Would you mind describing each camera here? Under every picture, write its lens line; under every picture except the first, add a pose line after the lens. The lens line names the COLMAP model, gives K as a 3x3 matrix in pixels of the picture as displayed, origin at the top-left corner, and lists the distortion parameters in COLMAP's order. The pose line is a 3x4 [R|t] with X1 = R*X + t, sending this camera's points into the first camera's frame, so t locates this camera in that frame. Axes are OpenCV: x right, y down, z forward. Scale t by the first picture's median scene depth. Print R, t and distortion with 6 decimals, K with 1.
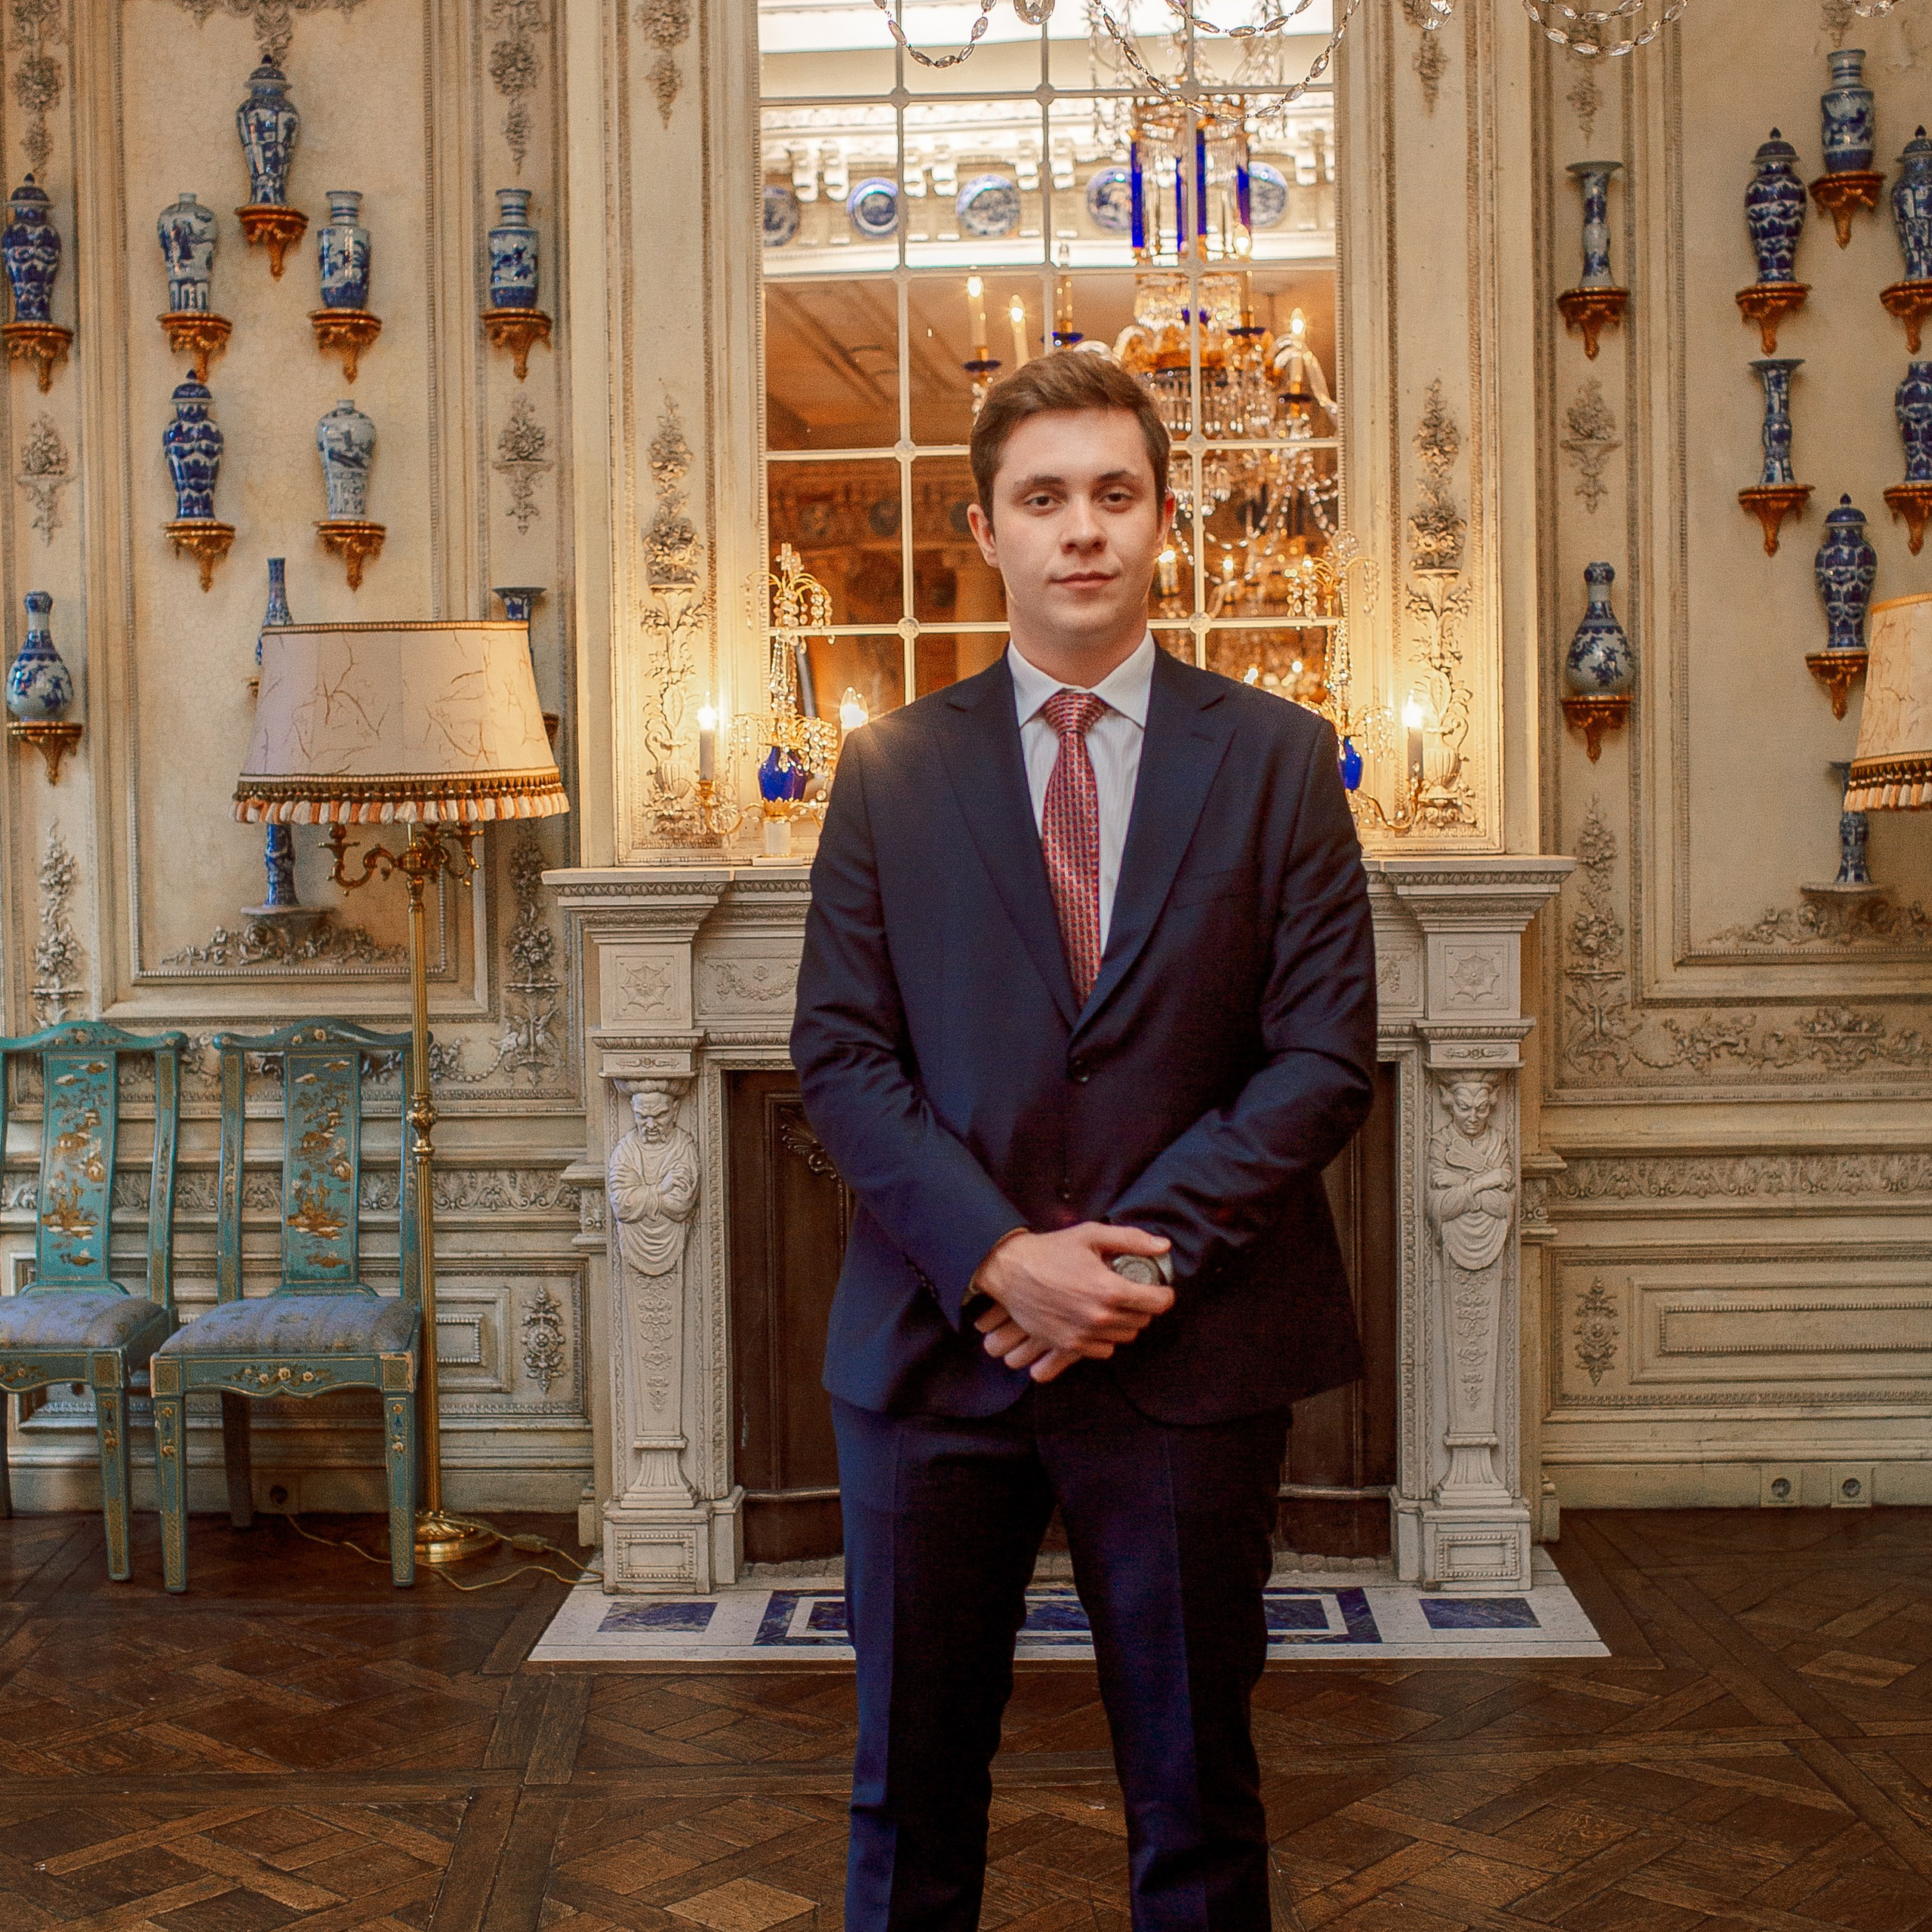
lens RADIAL K [[2807.3, 0, 966.0], [0, 2807.3, 966.0], [0, 0, 1]] dist [-0.097712, 0.112102]
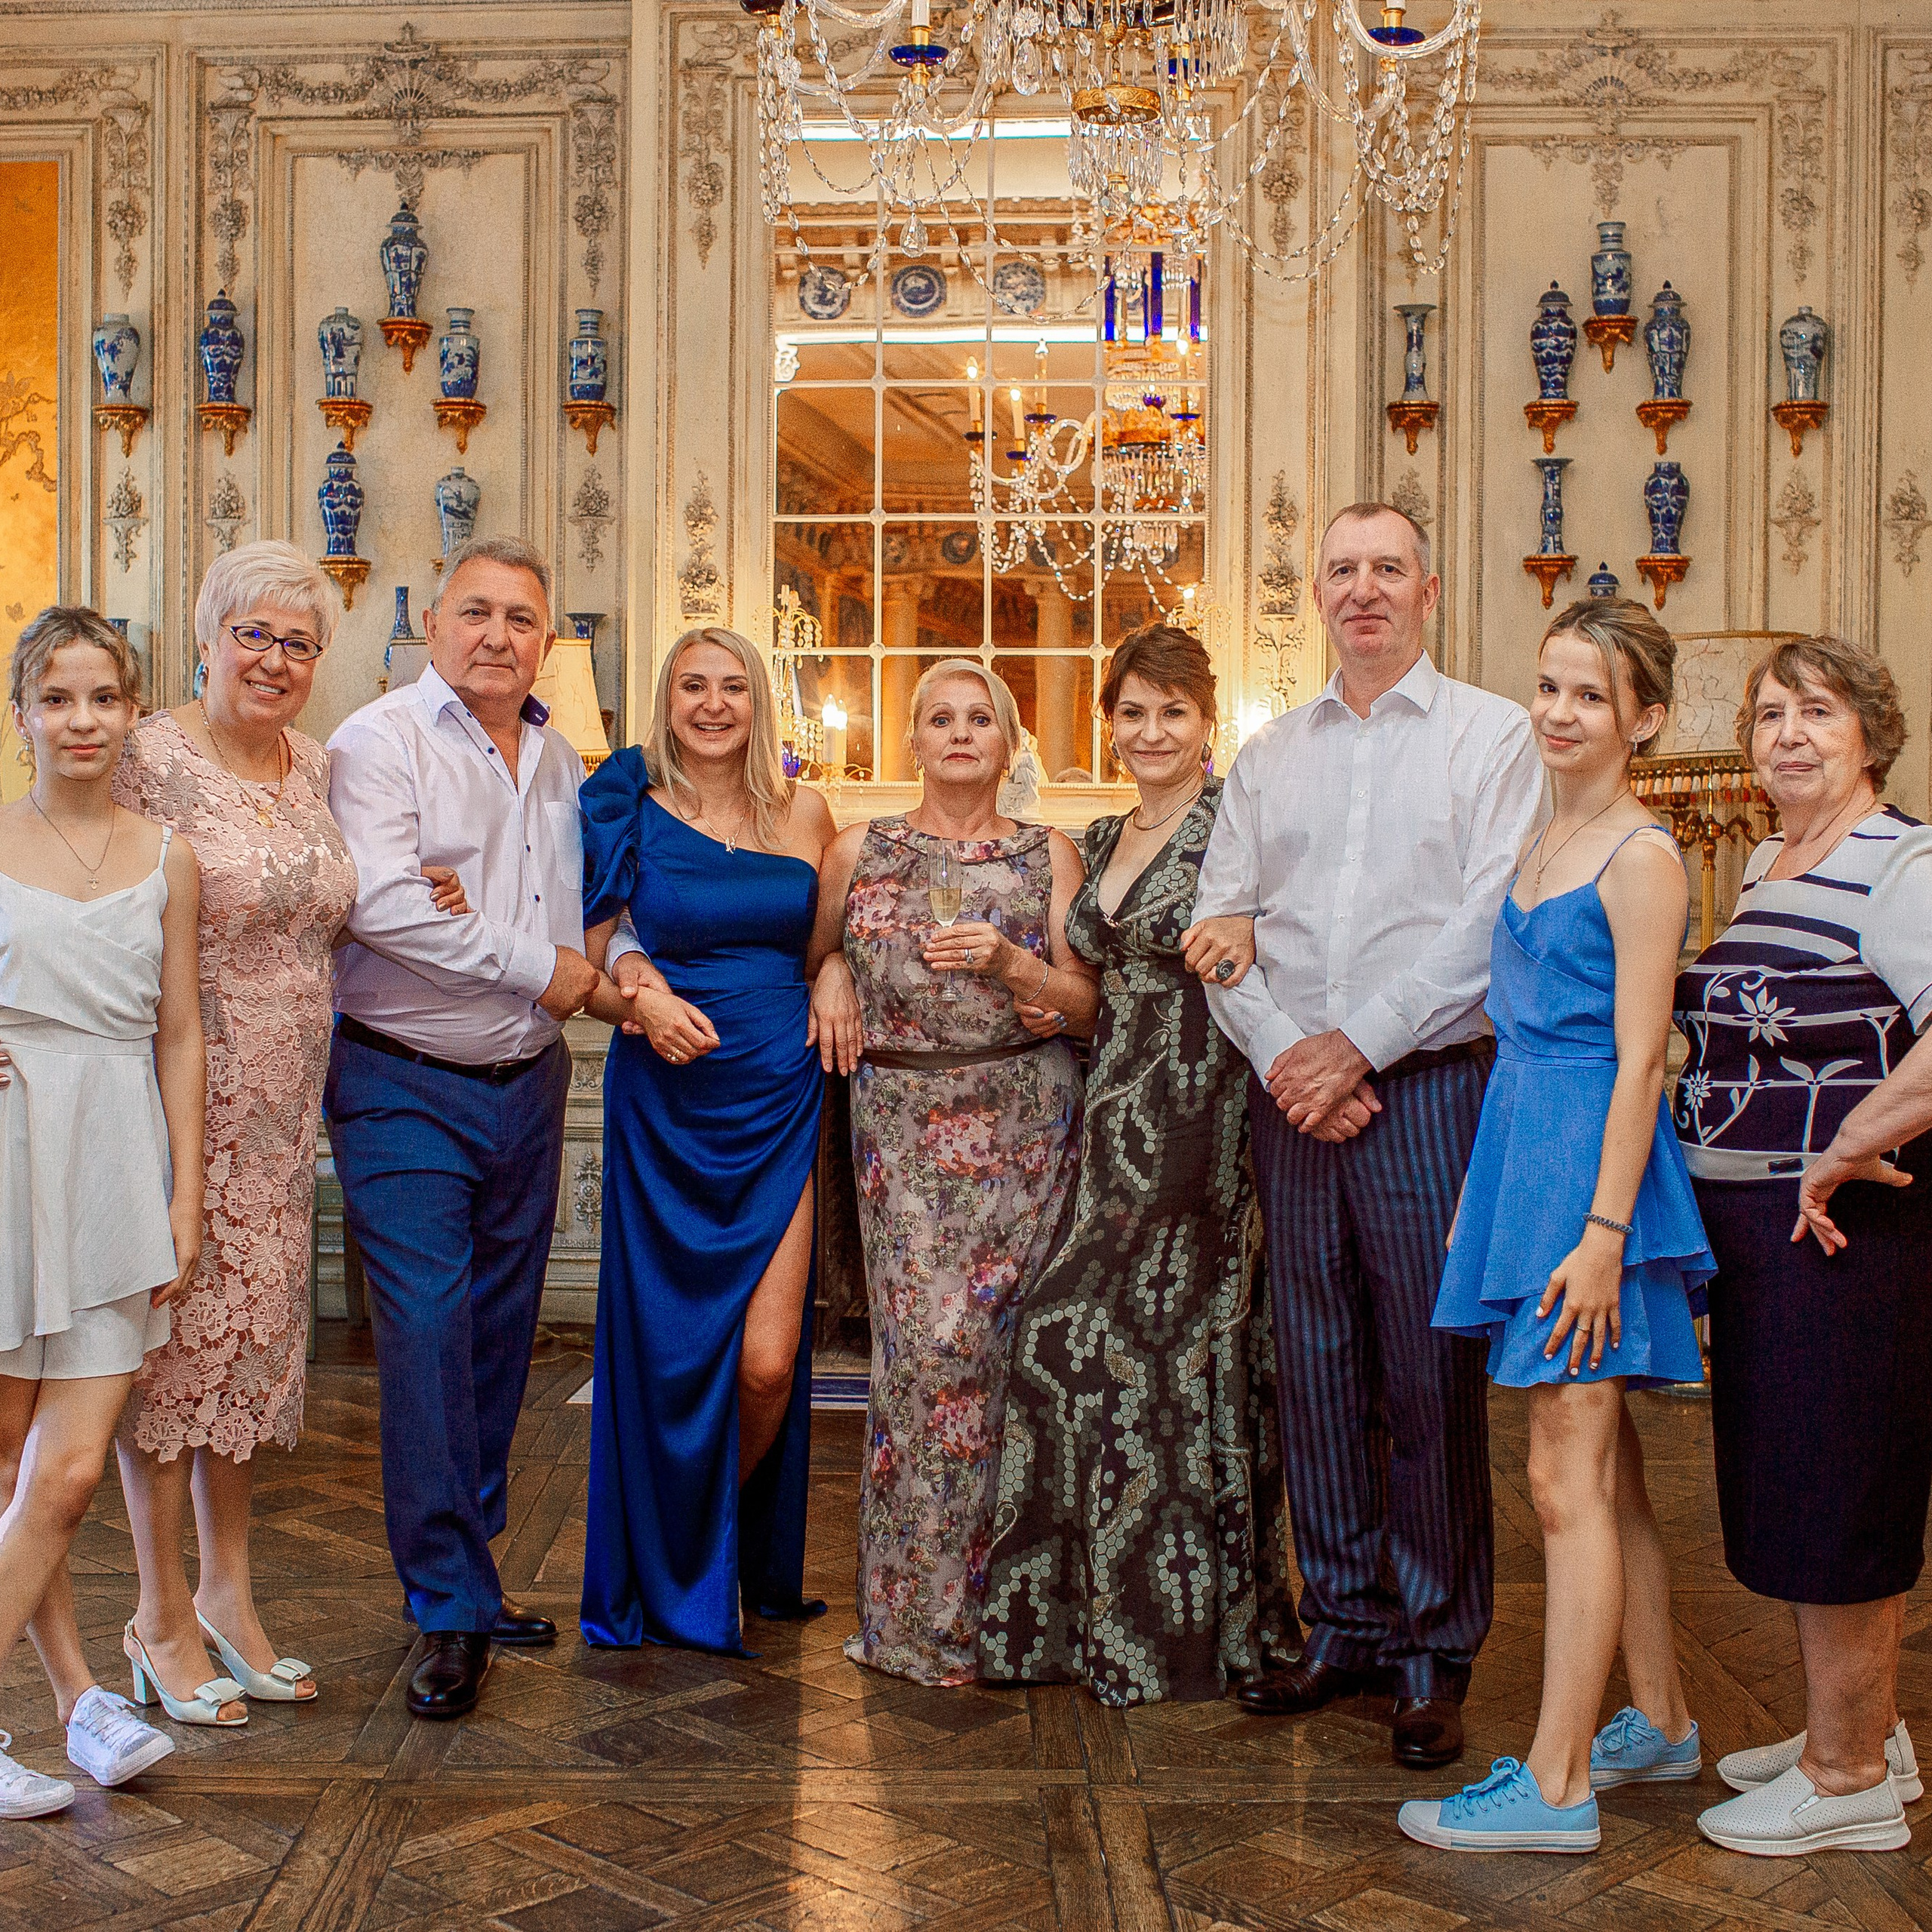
lens RADIAL K [[2727.3, 0, 964.8], [0, 2727.3, 974.2], [0, 0, 1]] dist [-0.083162, -0.001694]
pose [[0.999275, 0.025291, -0.028463, 0.058898], [-0.025345, 0.999678, -0.001546, 0.031666], [0.028414, 0.002267, 0.999594, -0.272007]]
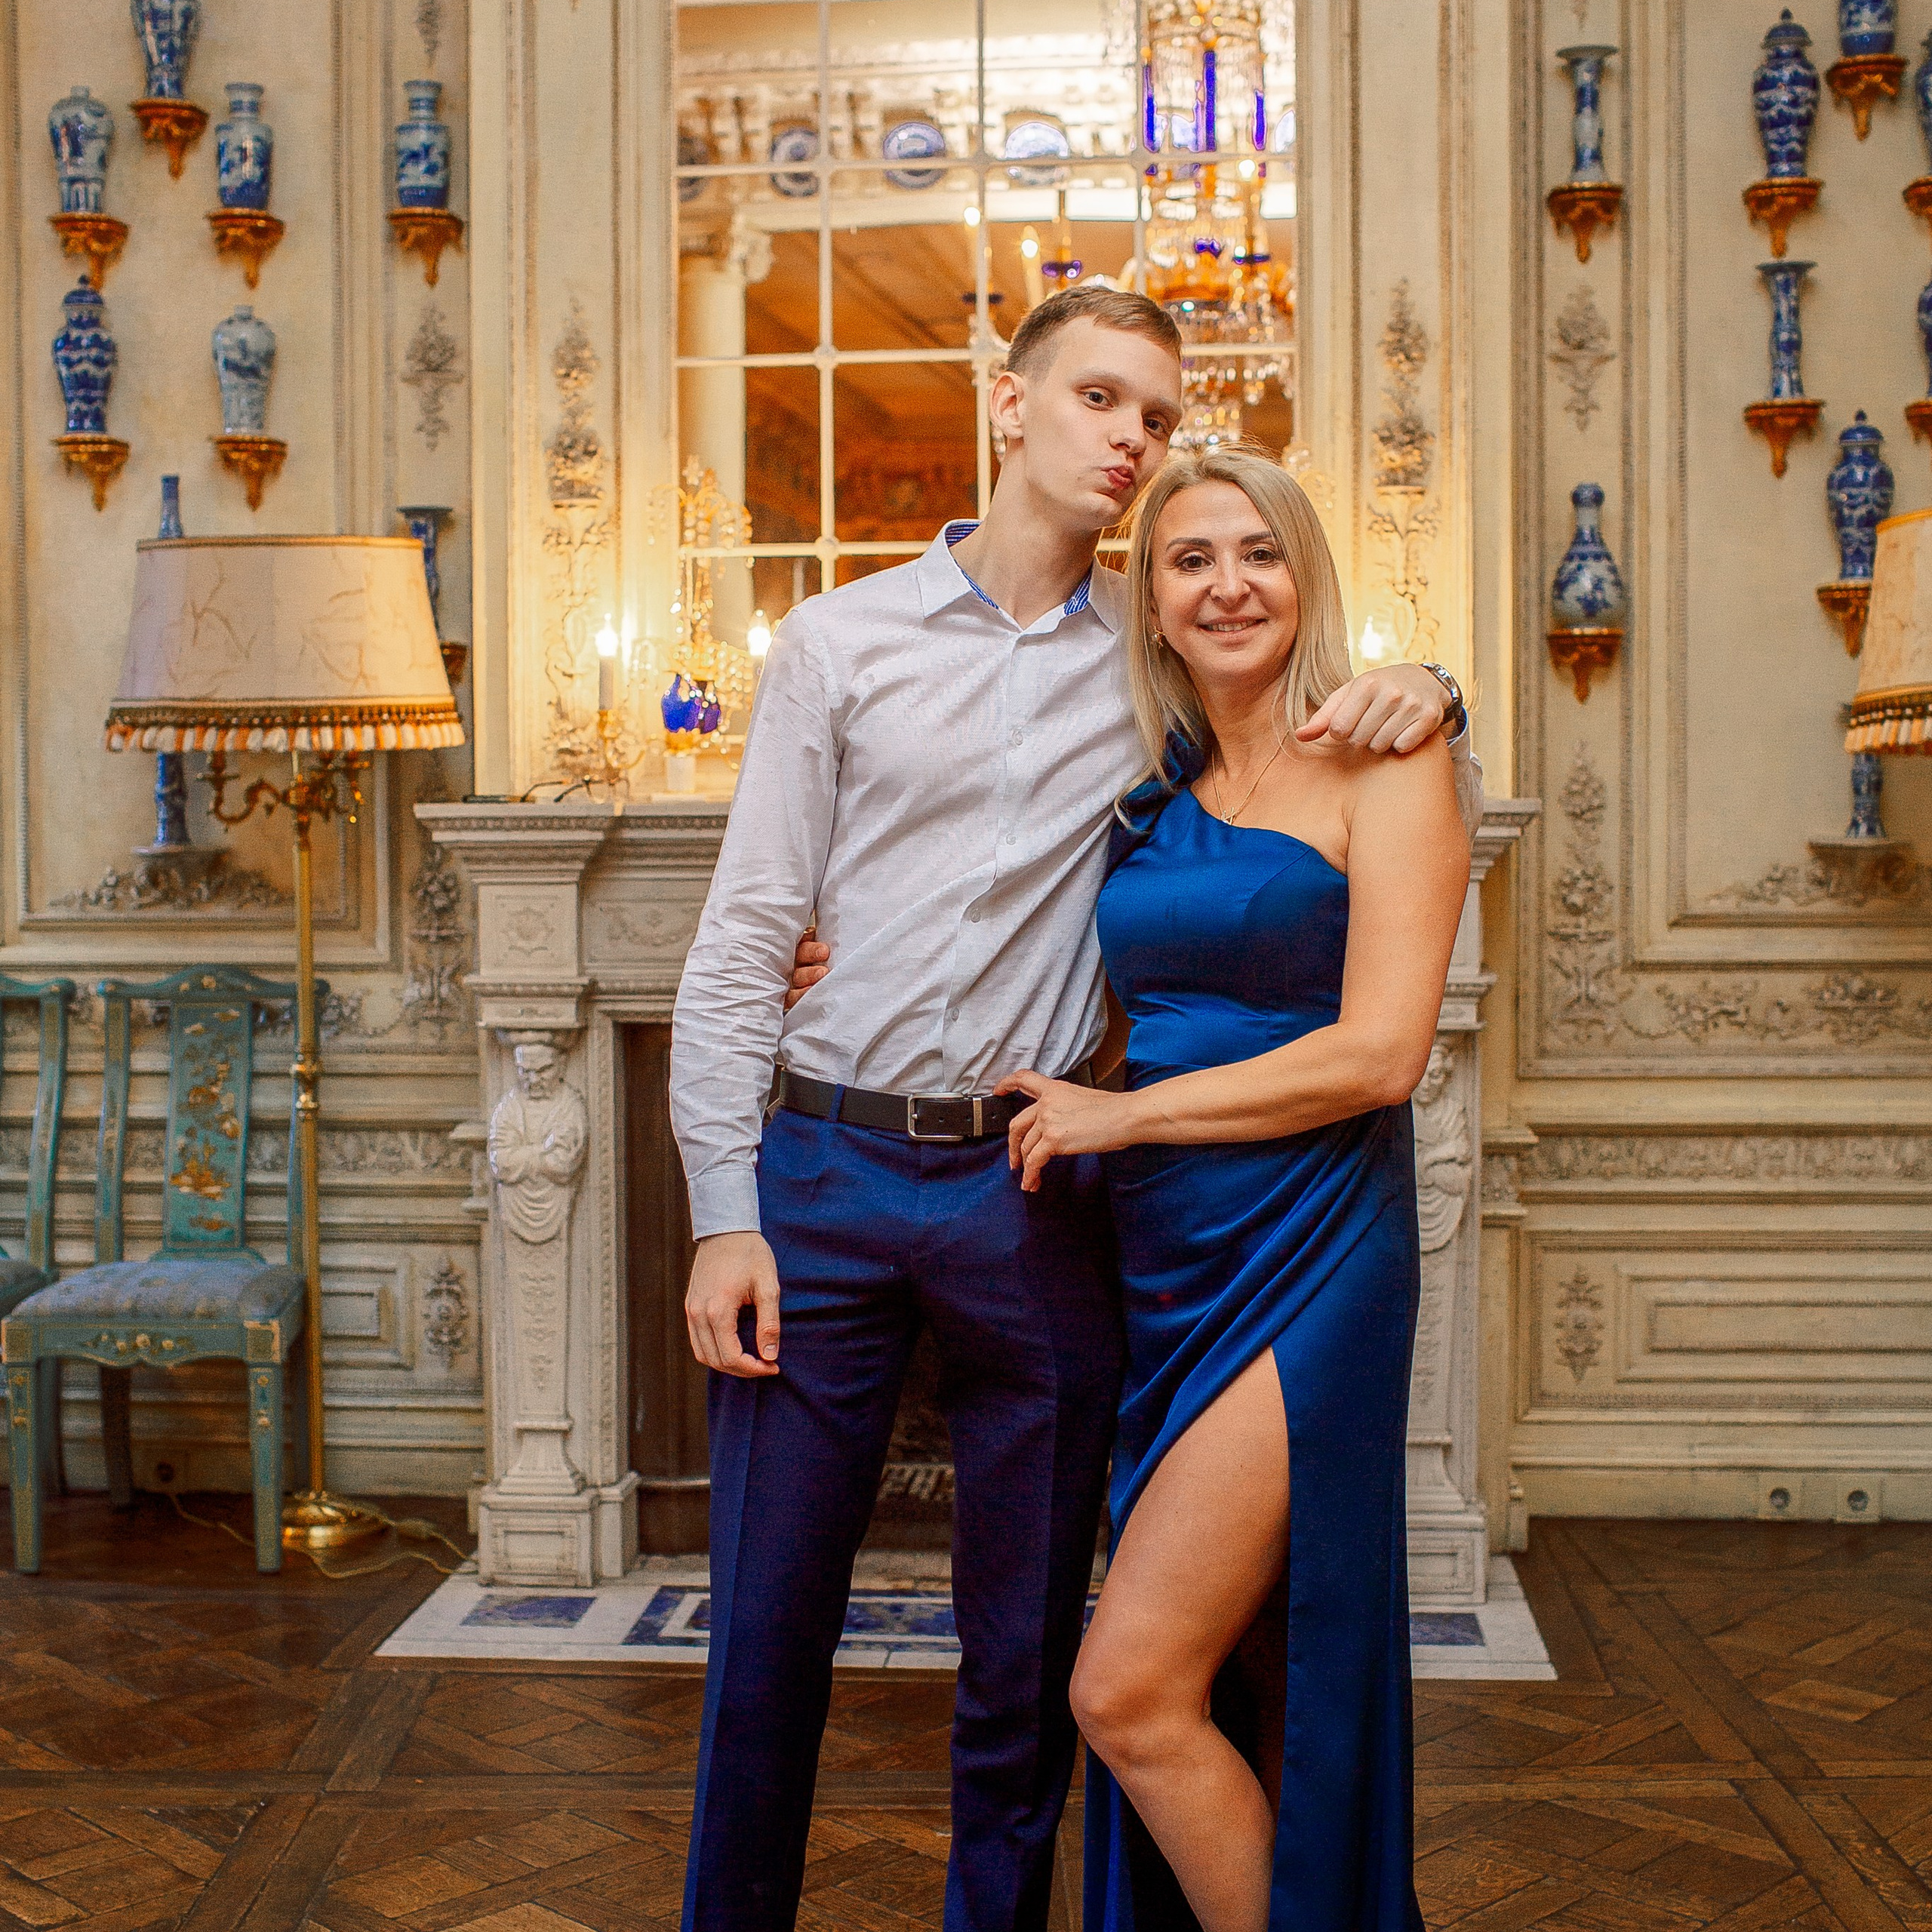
lens RADIAL K [[2832.0, 0, 949.6], [0, 2832.0, 963.4], [0, 0, 1]] dist [-0.093743, 0.096905]
pose [[0.998870, 0.012278, -0.045923, 0.061867], [-0.012263, 0.999925, 0.000618, 0.014741], [0.045927, -0.000055, 0.998945, 0.067599]]
